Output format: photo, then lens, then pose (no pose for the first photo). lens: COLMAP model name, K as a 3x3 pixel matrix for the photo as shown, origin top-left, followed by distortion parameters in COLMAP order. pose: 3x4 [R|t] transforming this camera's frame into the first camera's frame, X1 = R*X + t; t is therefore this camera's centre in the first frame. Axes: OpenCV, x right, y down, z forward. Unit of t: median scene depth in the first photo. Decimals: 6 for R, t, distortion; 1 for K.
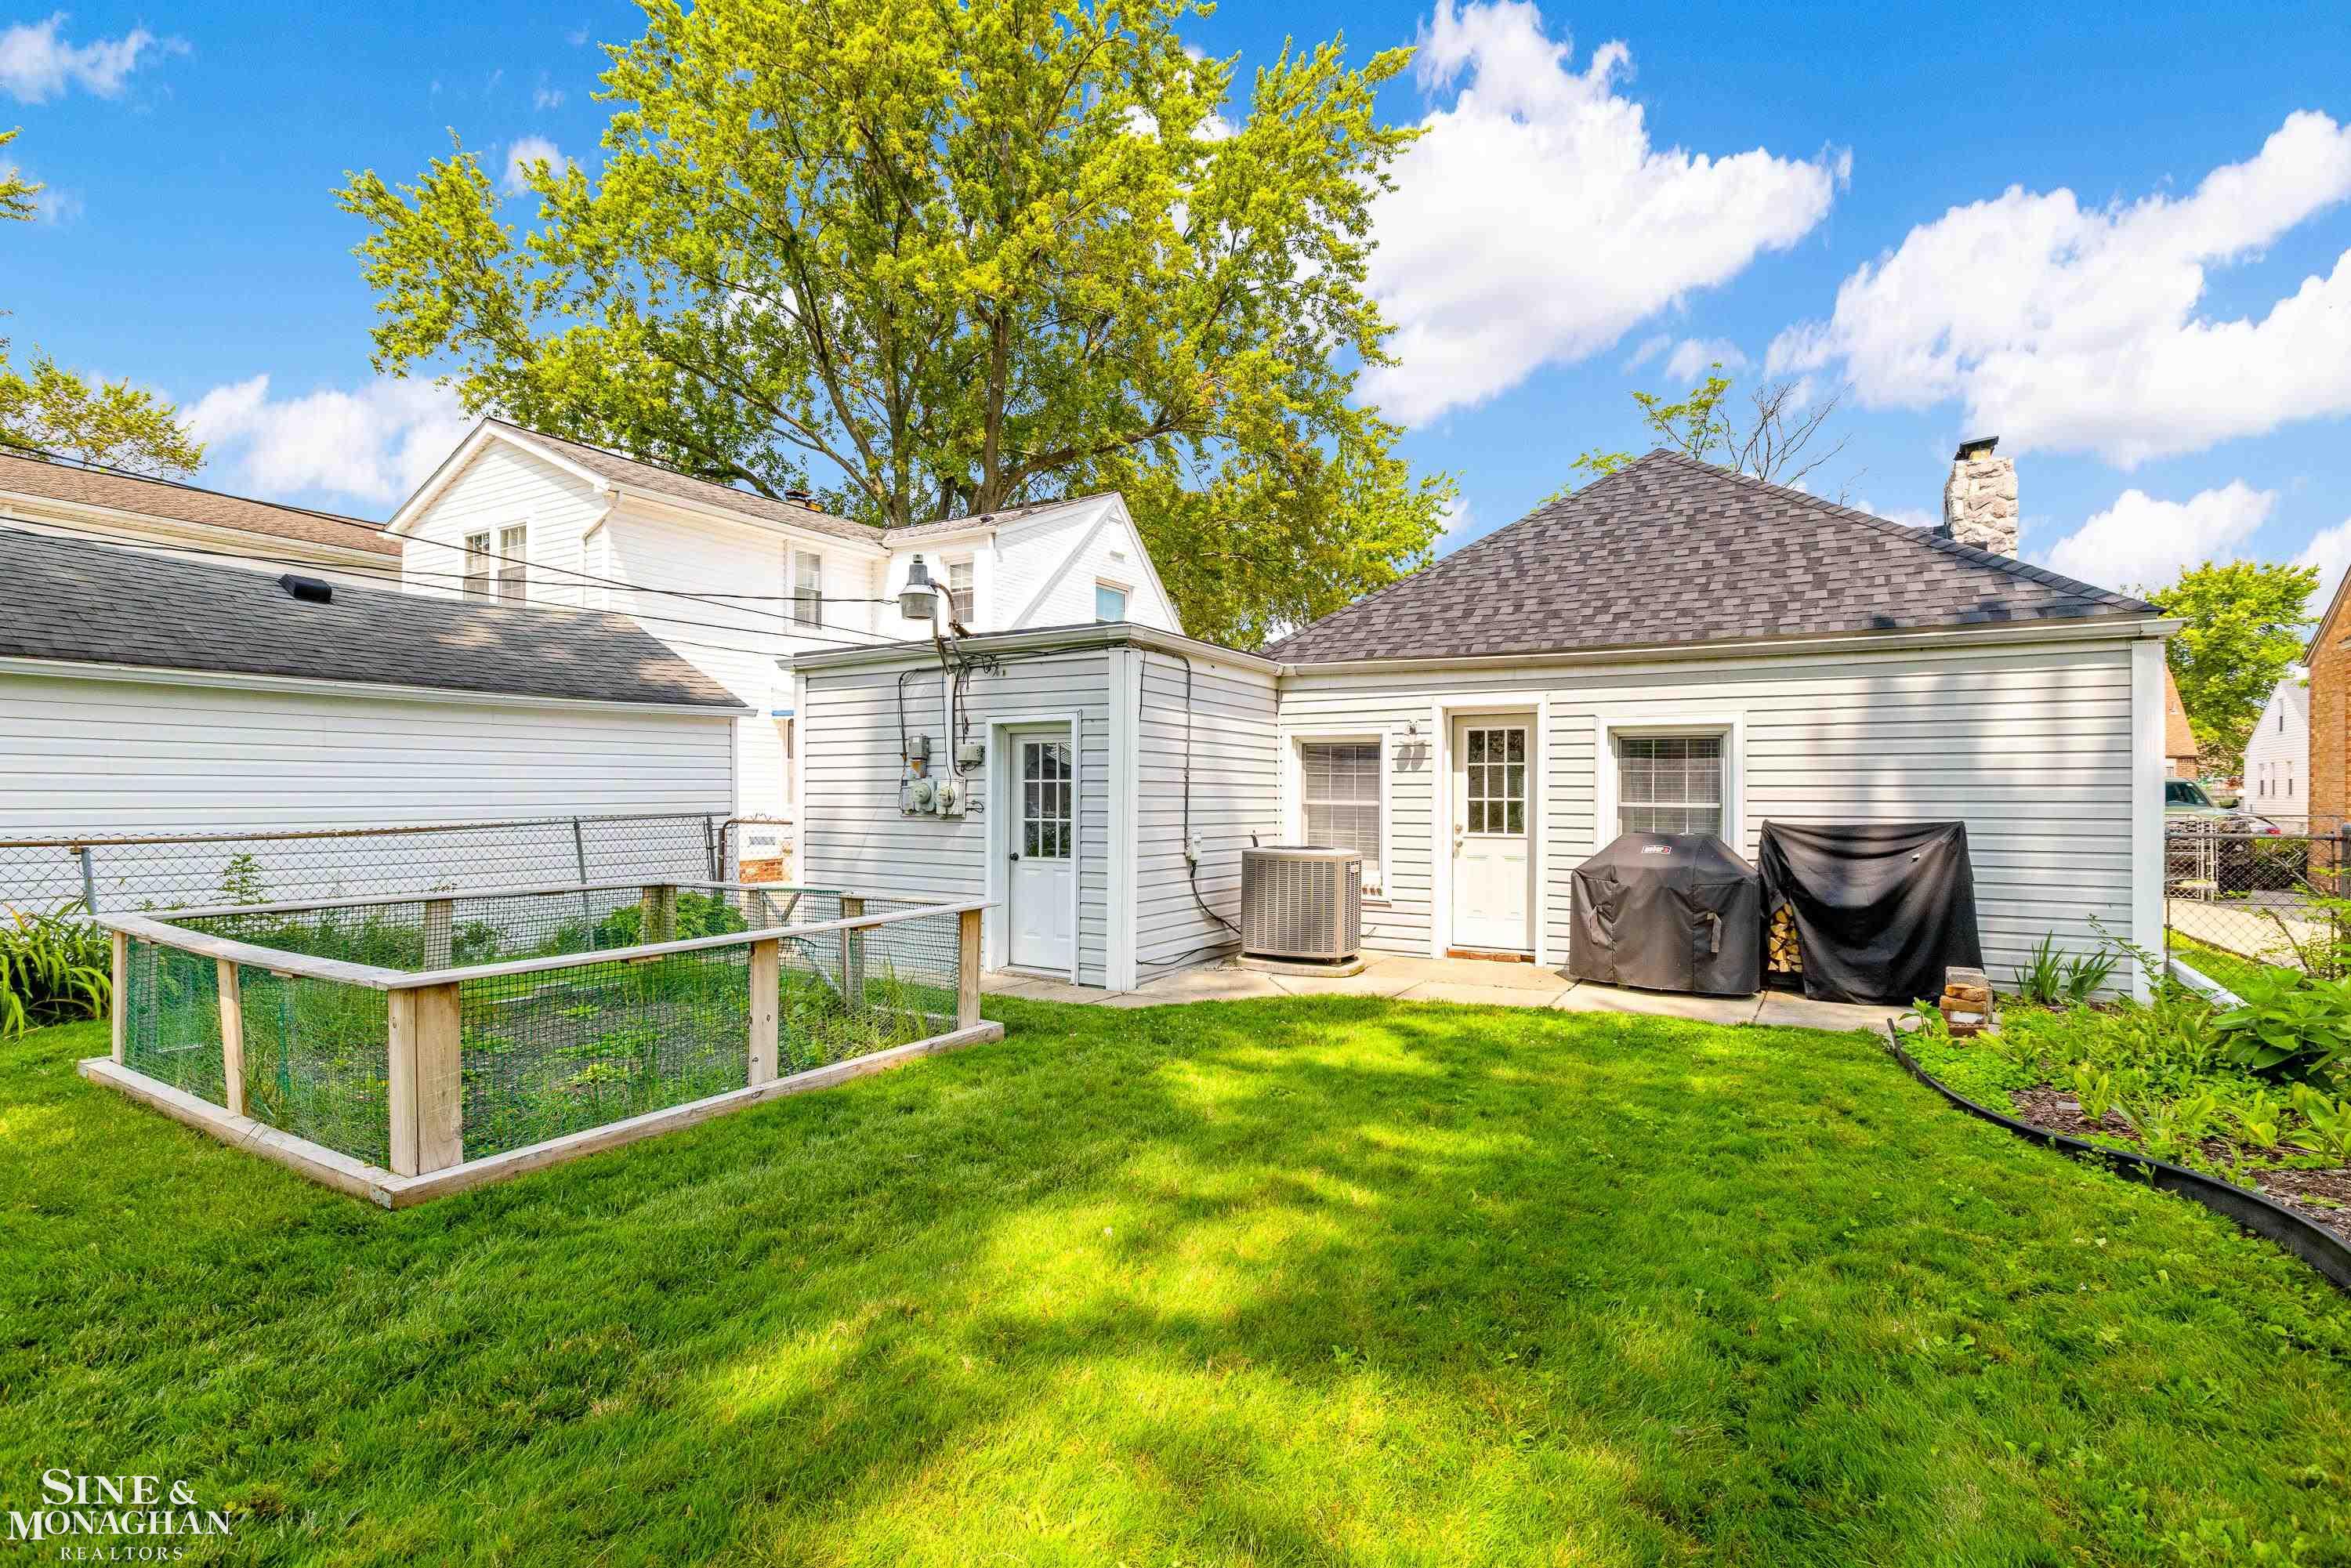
lens RADIAL K [[1115.5, 0, 1177.4], [0, 1115.5, 793.4], [0, 0, 1]] dist [-0.012499, -0.001345]
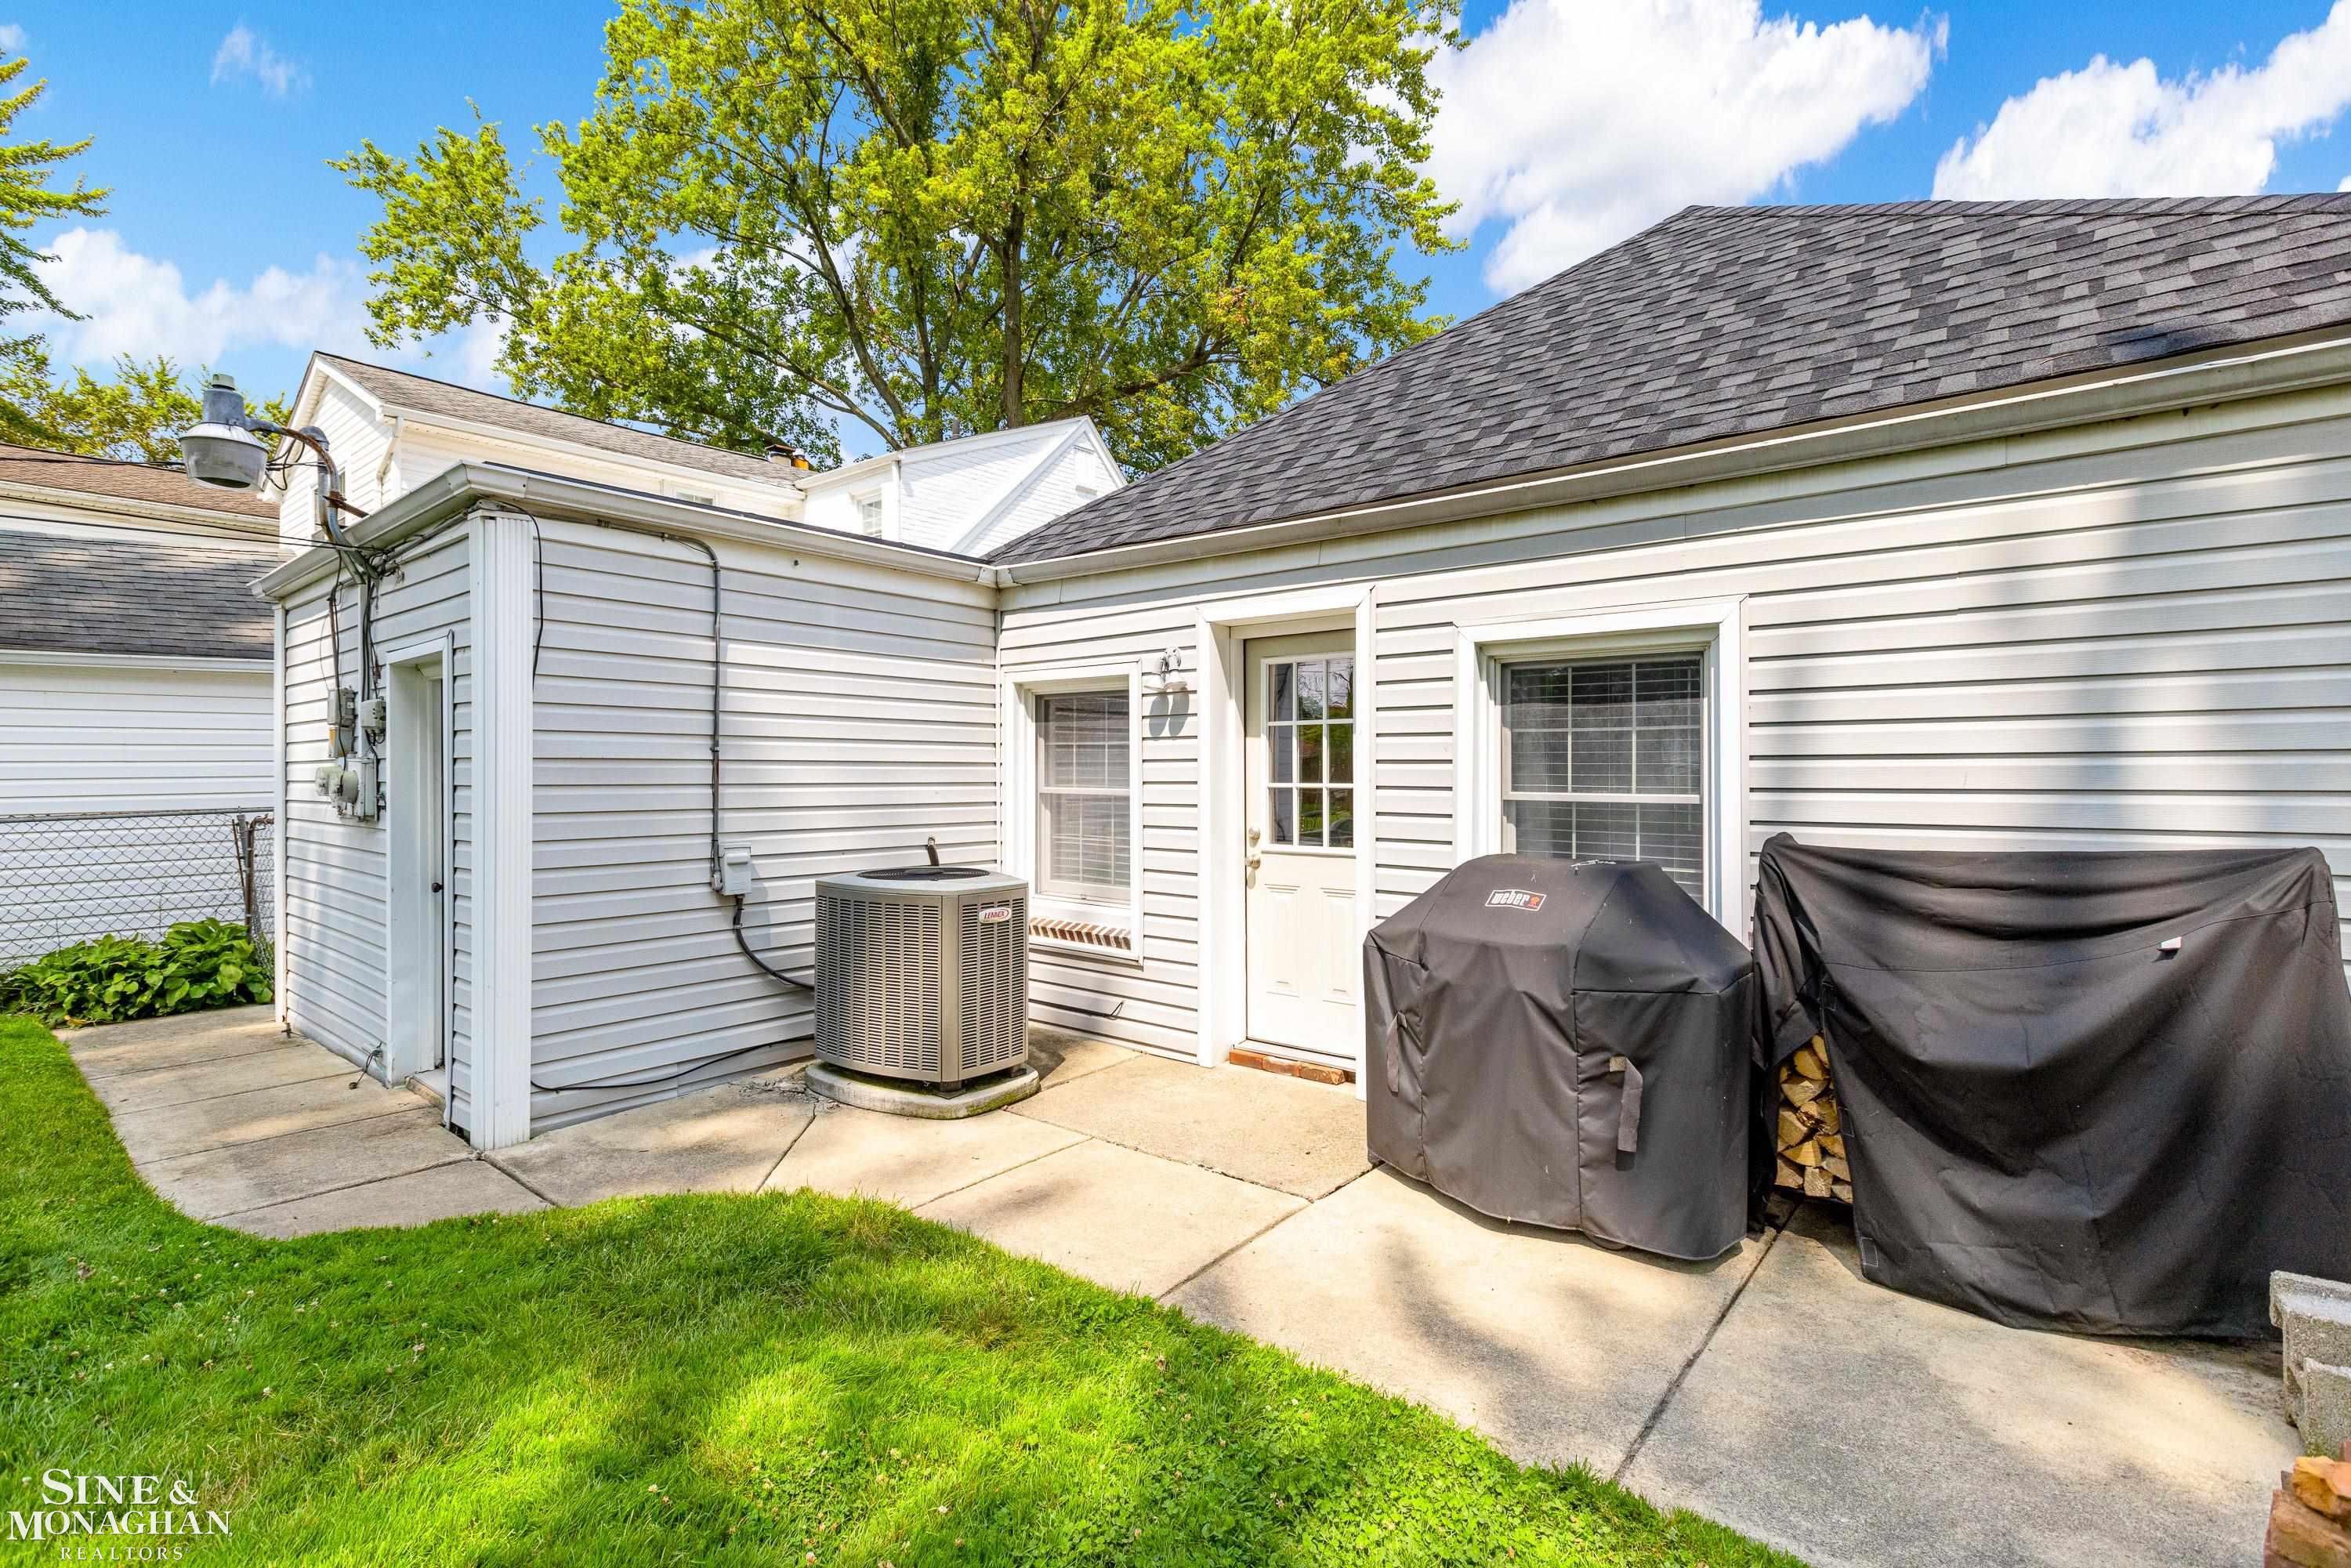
lens RADIAL K [[1071.7, 0, 1169.6], [0, 1071.7, 773.6], [0, 0, 1]] dist [-0.000933, -0.000573]
pose [[0.985028, -0.005943, -0.172291, 0.307985], [0.006197, 0.999980, 0.000938, -0.001607], [0.172282, -0.001992, 0.985046, 0.455781]]
